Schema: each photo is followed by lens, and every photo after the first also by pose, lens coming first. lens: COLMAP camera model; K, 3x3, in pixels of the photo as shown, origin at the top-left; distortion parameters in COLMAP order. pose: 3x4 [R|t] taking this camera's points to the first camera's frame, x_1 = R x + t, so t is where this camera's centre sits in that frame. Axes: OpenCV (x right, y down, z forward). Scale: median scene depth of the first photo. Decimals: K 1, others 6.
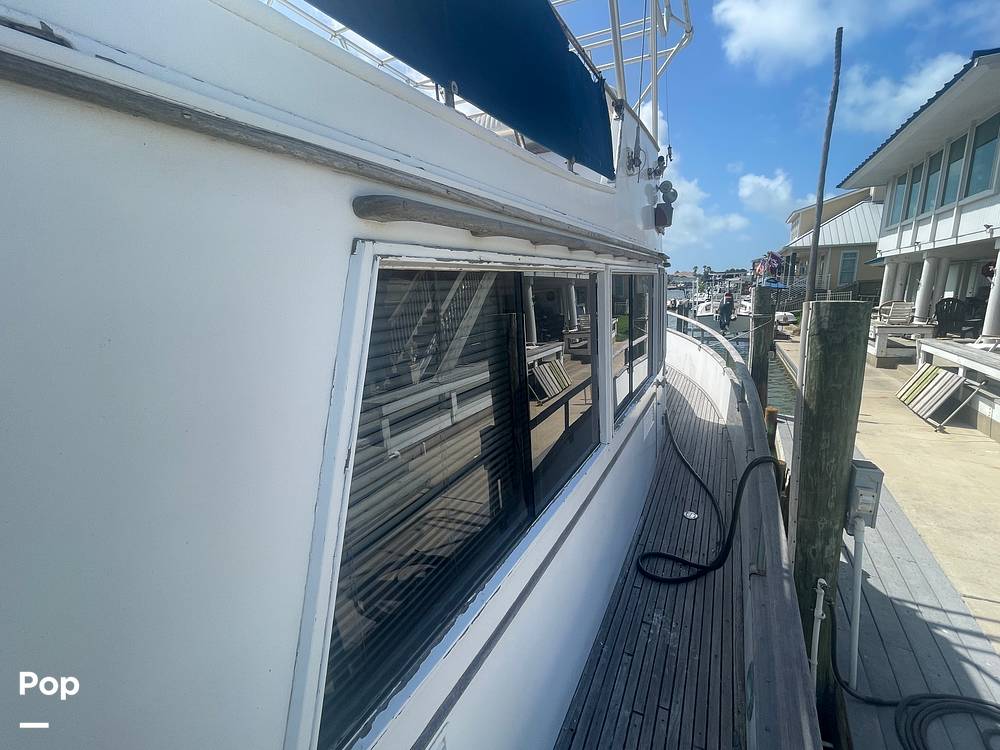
lens RADIAL K [[455.1, 0, 500.0], [0, 455.1, 375.0], [0, 0, 1]] dist [0.000544, 0.000409]
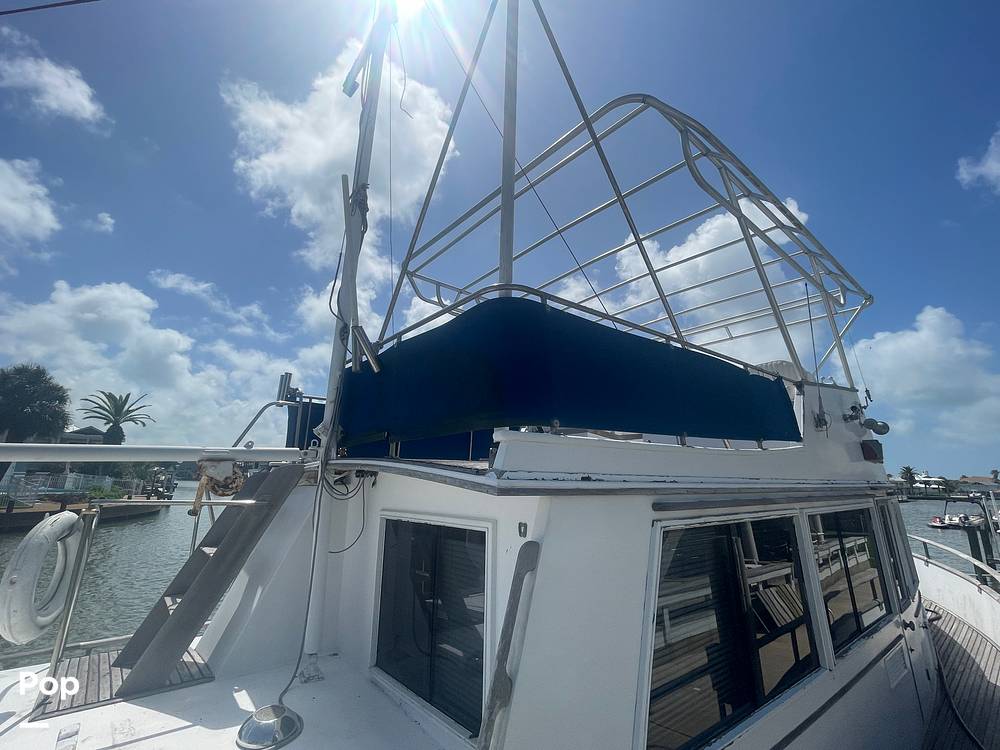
lens RADIAL K [[455.1, 0, 500.0], [0, 455.1, 375.0], [0, 0, 1]] dist [0.000544, 0.000409]
pose [[0.914136, -0.064757, -0.400202, -0.005967], [-0.107821, 0.912773, -0.393980, 0.009129], [0.390807, 0.403302, 0.827416, -0.306934]]
